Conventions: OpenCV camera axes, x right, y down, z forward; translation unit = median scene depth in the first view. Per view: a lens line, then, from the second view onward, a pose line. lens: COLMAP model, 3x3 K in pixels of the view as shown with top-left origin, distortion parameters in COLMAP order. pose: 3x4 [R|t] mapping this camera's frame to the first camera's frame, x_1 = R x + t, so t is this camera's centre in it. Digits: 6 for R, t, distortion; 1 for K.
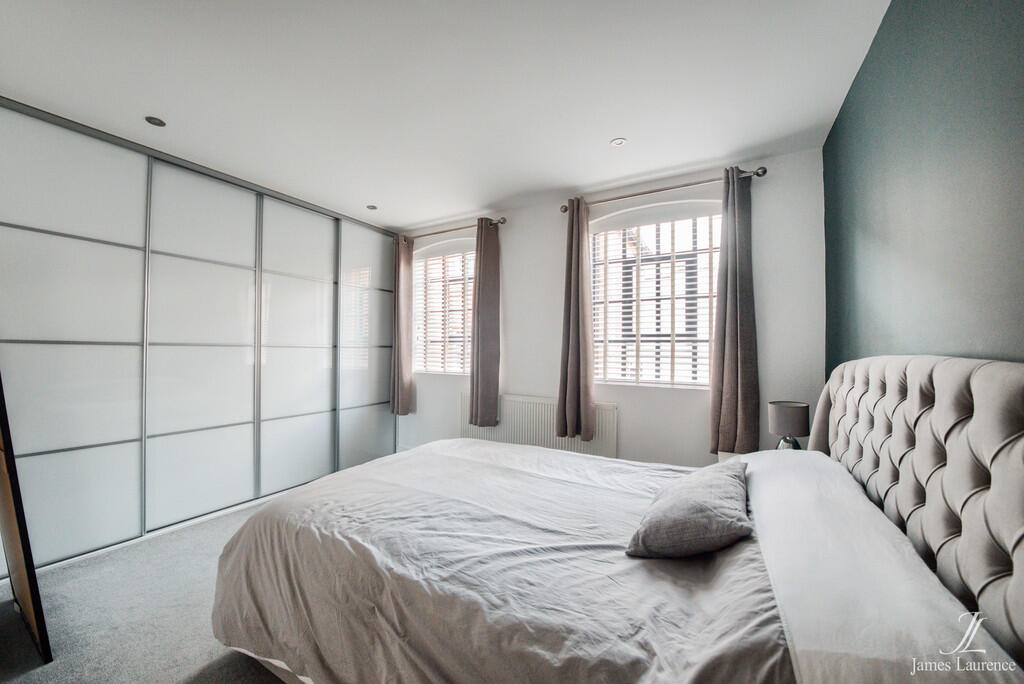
lens RADIAL K [[381.8, 0, 512.0], [0, 381.8, 342.0], [0, 0, 1]] dist [-0.018583, -0.000166]
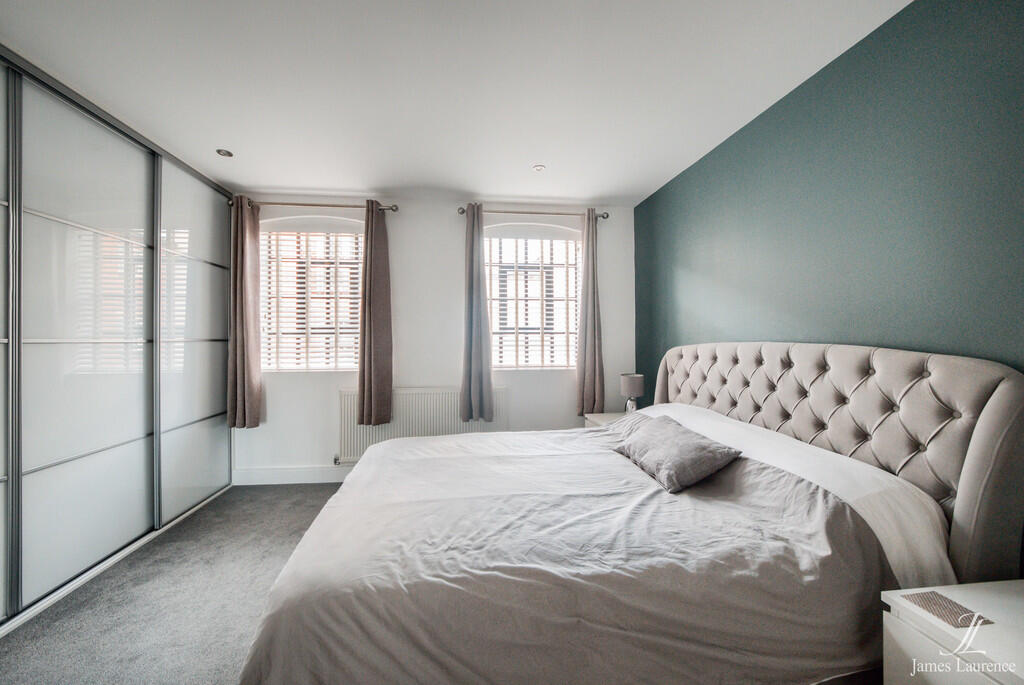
lens RADIAL K [[346.2, 0, 493.0], [0, 346.2, 332.4], [0, 0, 1]] dist [-0.011922, -0.000132]
pose [[0.796829, 0.001396, 0.604203, -0.457854], [-0.001610, 0.999999, -0.000188, -0.005762], [-0.604203, -0.000823, 0.796830, 0.195765]]
